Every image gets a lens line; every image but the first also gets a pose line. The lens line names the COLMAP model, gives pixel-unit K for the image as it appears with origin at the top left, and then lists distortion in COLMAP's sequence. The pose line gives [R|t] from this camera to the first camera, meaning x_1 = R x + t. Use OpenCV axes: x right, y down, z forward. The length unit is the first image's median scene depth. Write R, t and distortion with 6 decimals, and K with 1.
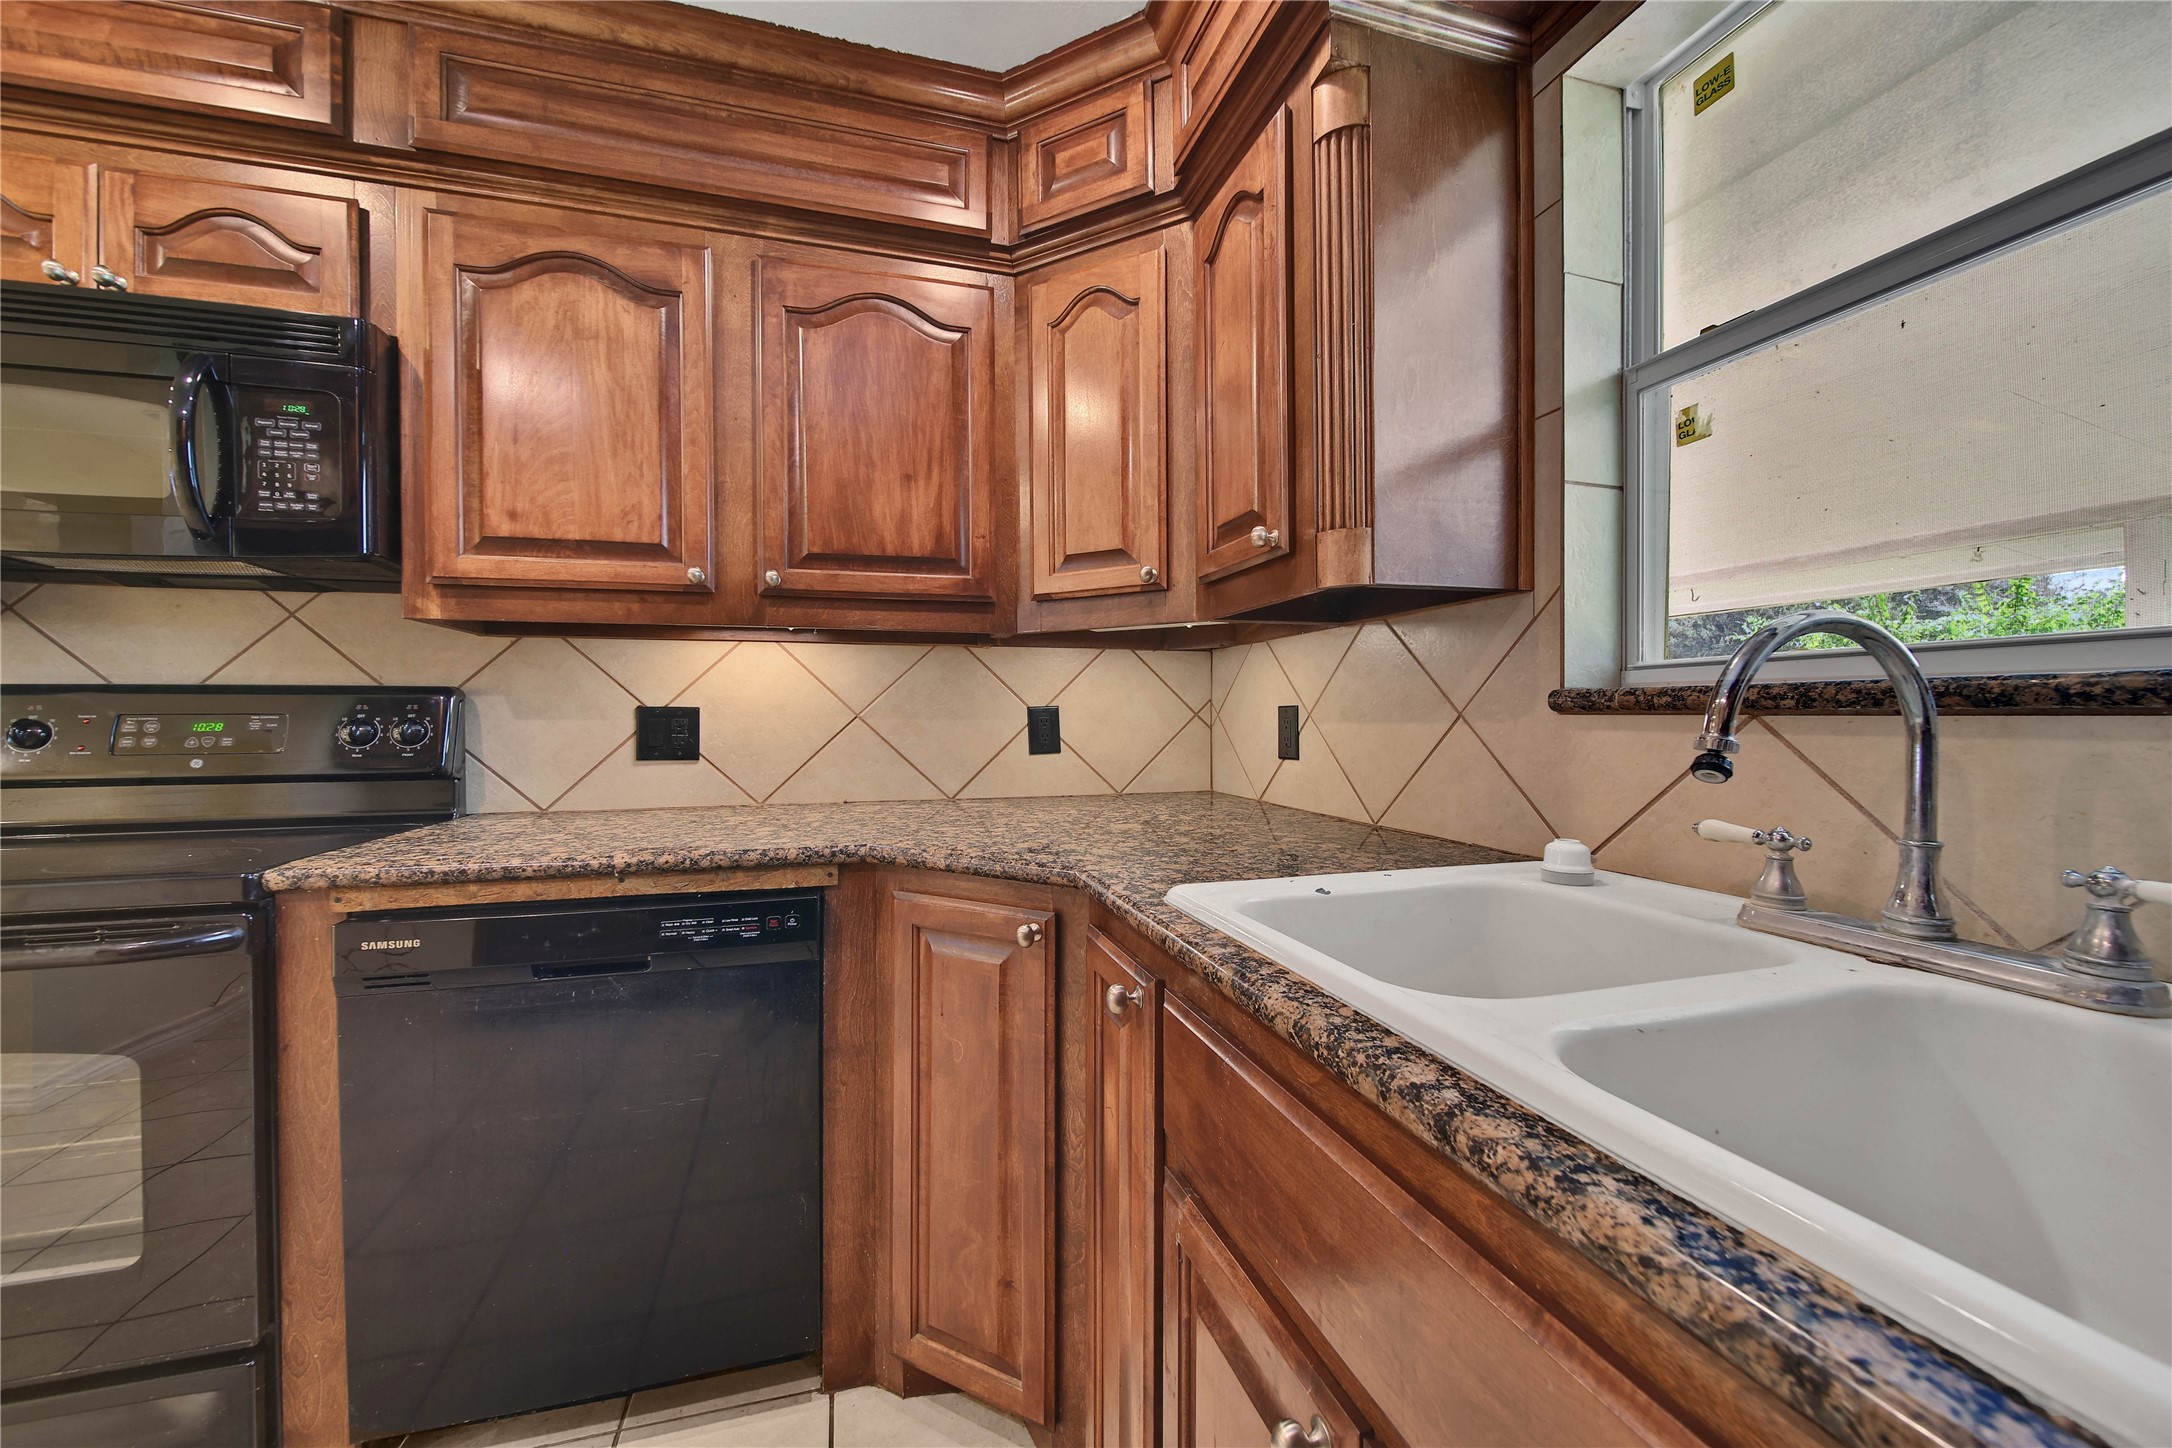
lens RADIAL K [[778.2, 0, 1083.4], [0, 778.2, 720.1], [0, 0, 1]] dist [0.006440, -0.001138]
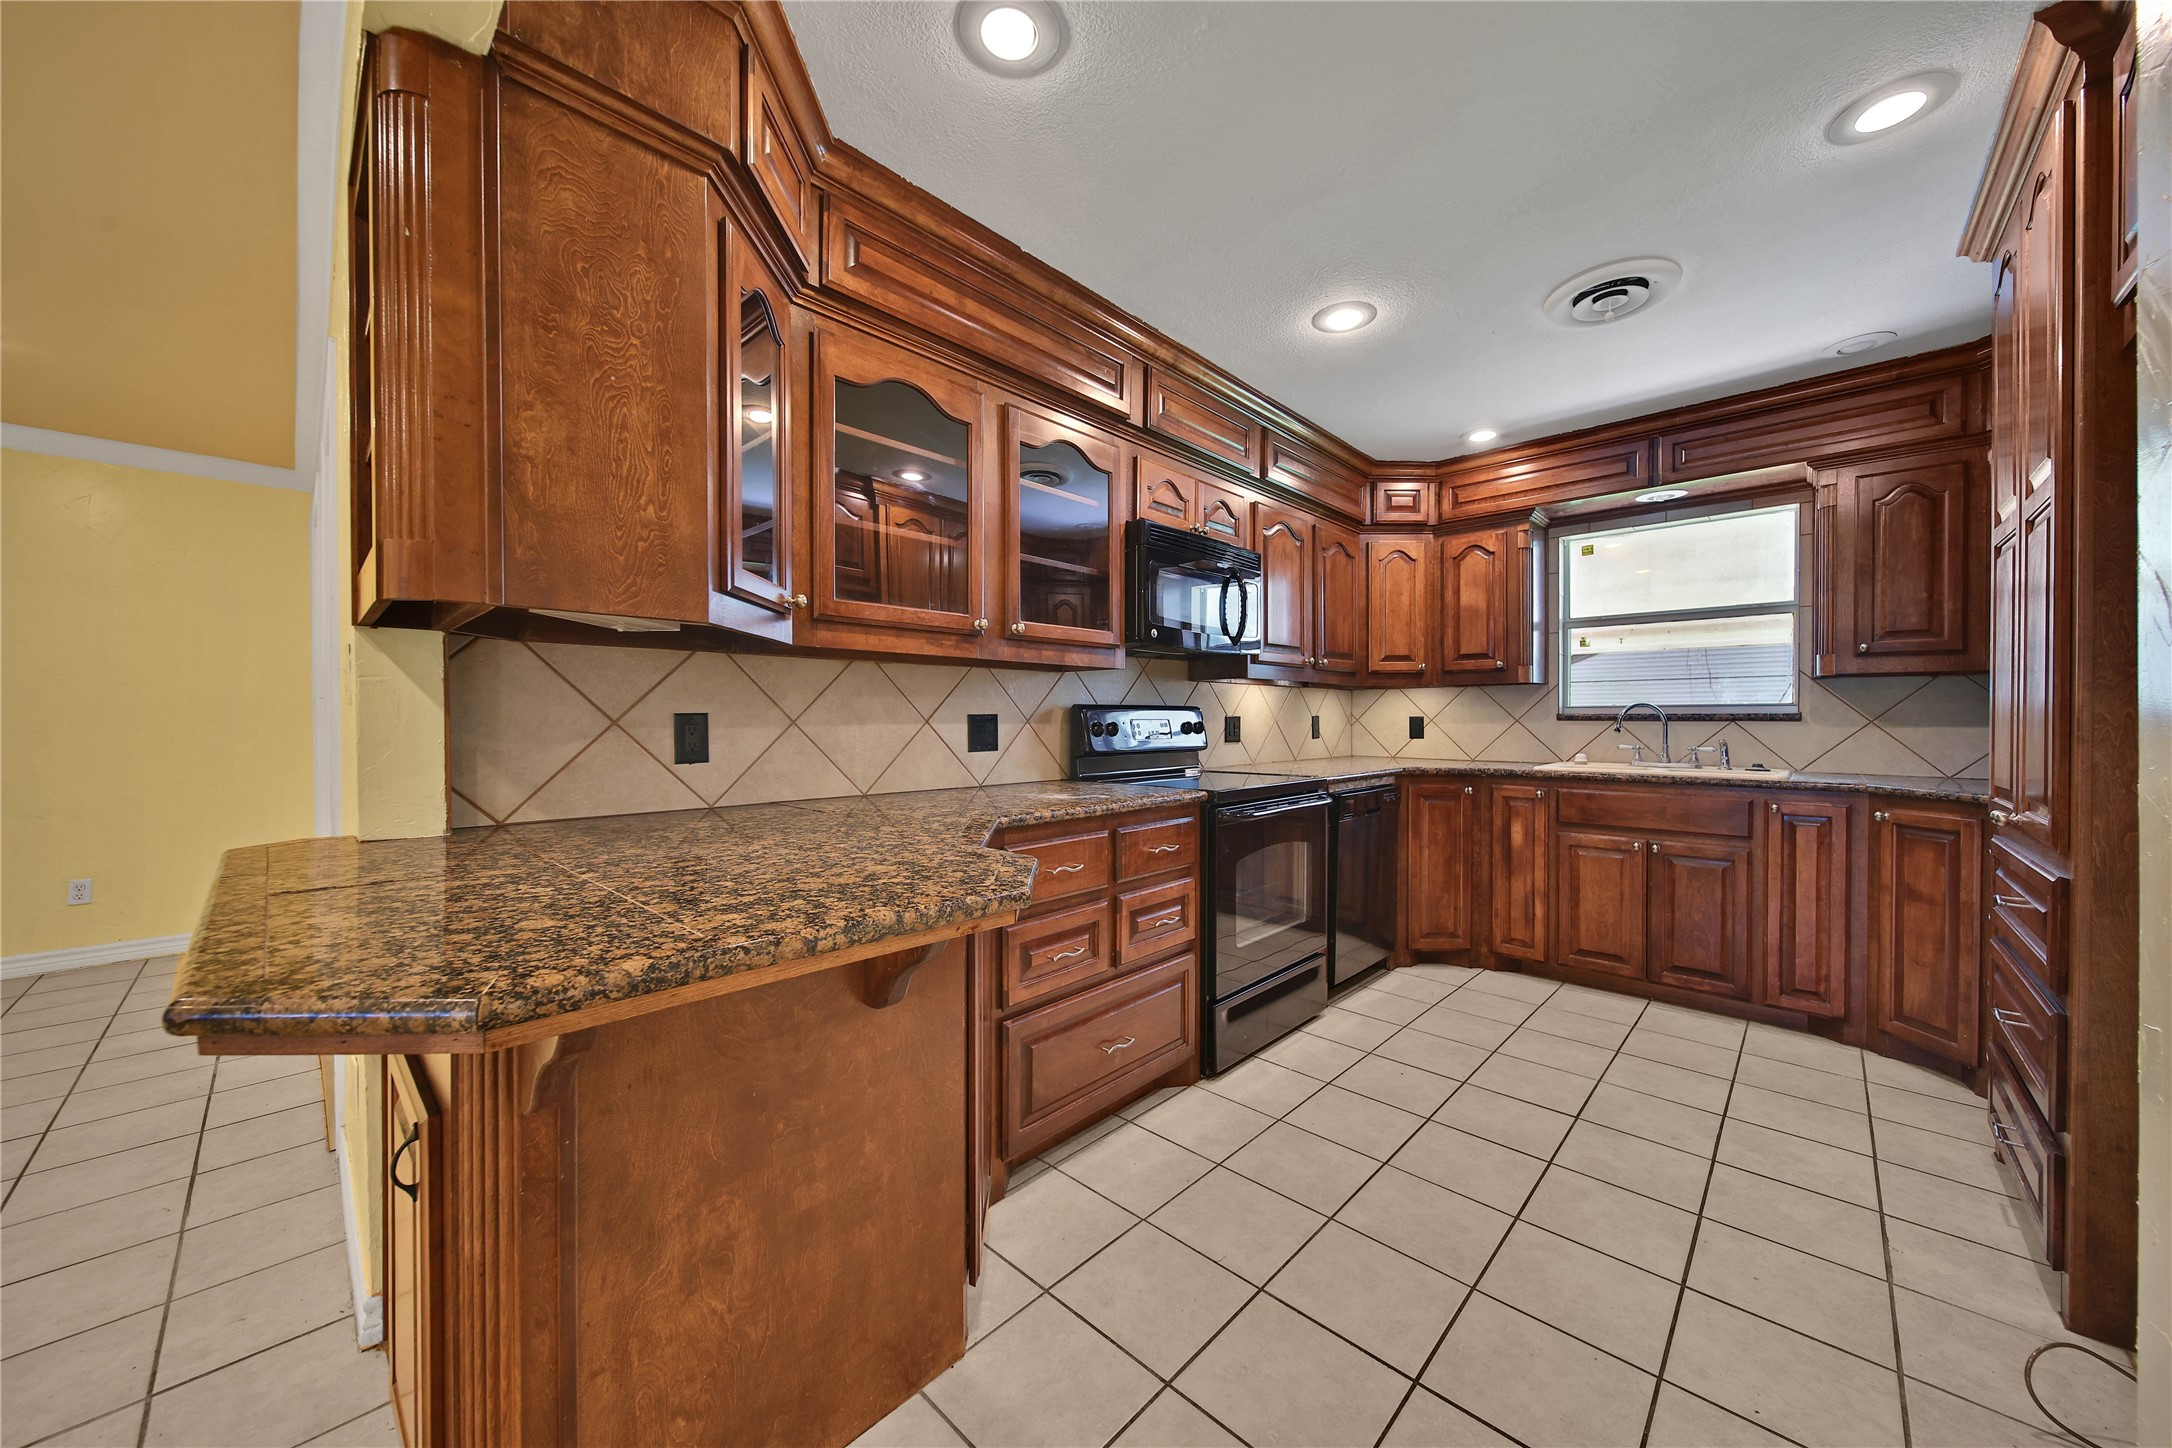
lens RADIAL K [[778.2, 0, 1065.2], [0, 778.2, 725.7], [0, 0, 1]] dist [0.006440, -0.001138]
pose [[0.851401, -0.002476, 0.524510, -2.416776], [0.001877, 0.999997, 0.001673, 0.004277], [-0.524512, -0.000440, 0.851403, -0.634607]]
